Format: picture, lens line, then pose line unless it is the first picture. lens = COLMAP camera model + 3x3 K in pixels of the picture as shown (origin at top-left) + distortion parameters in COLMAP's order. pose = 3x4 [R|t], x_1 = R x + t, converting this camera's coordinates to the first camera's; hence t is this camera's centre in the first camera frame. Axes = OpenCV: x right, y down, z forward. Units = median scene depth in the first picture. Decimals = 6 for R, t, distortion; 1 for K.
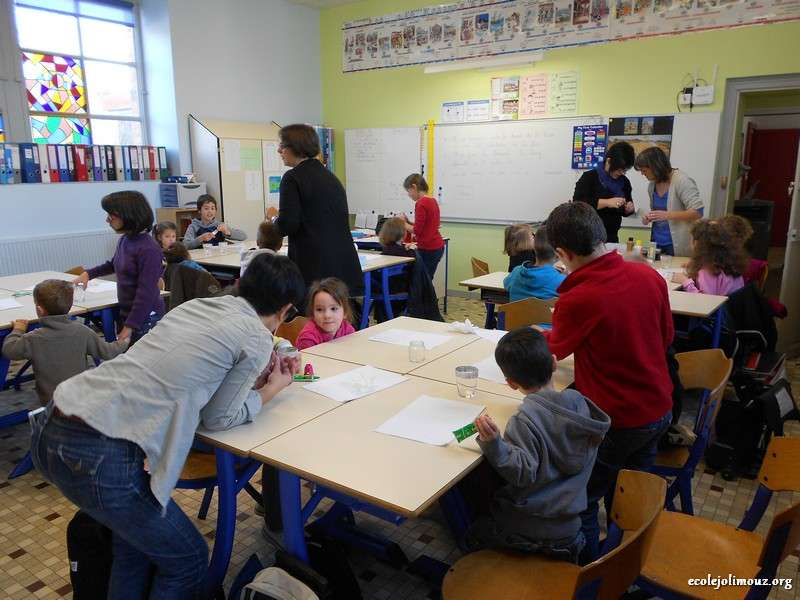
lens RADIAL K [[607.6, 0, 400.0], [0, 607.6, 300.0], [0, 0, 1]] dist [-0.009137, -0.012864]
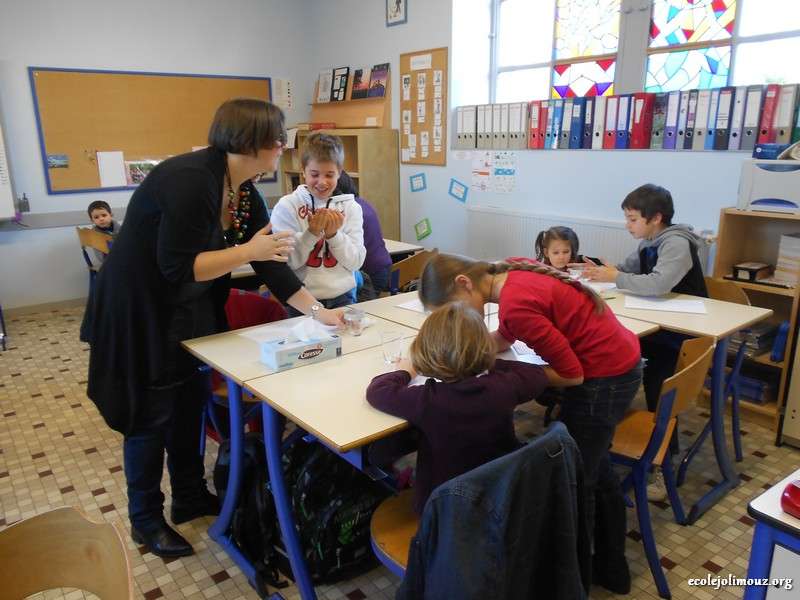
lens RADIAL K [[613.7, 0, 400.0], [0, 613.7, 300.0], [0, 0, 1]] dist [0.001549, -0.053015]
pose [[-0.280026, 0.259398, -0.924282, 0.215479], [-0.179379, 0.931706, 0.315828, -0.203528], [0.943084, 0.254237, -0.214372, 0.922508]]
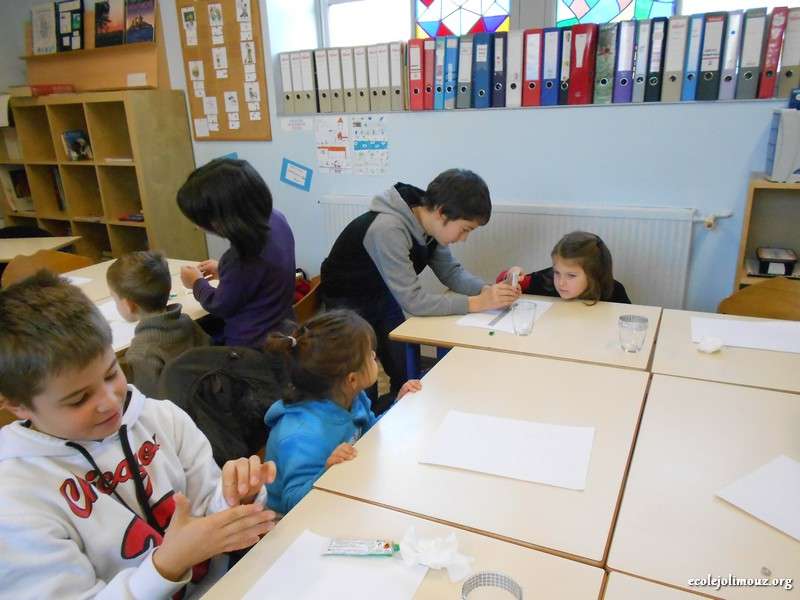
lens RADIAL K [[607.6, 0, 400.0], [0, 607.6, 300.0], [0, 0, 1]] dist [-0.009137, -0.012864]
pose [[0.145697, 0.319274, -0.936395, -0.036926], [-0.162610, 0.941351, 0.295662, -0.165448], [0.975874, 0.109190, 0.189069, 0.769889]]
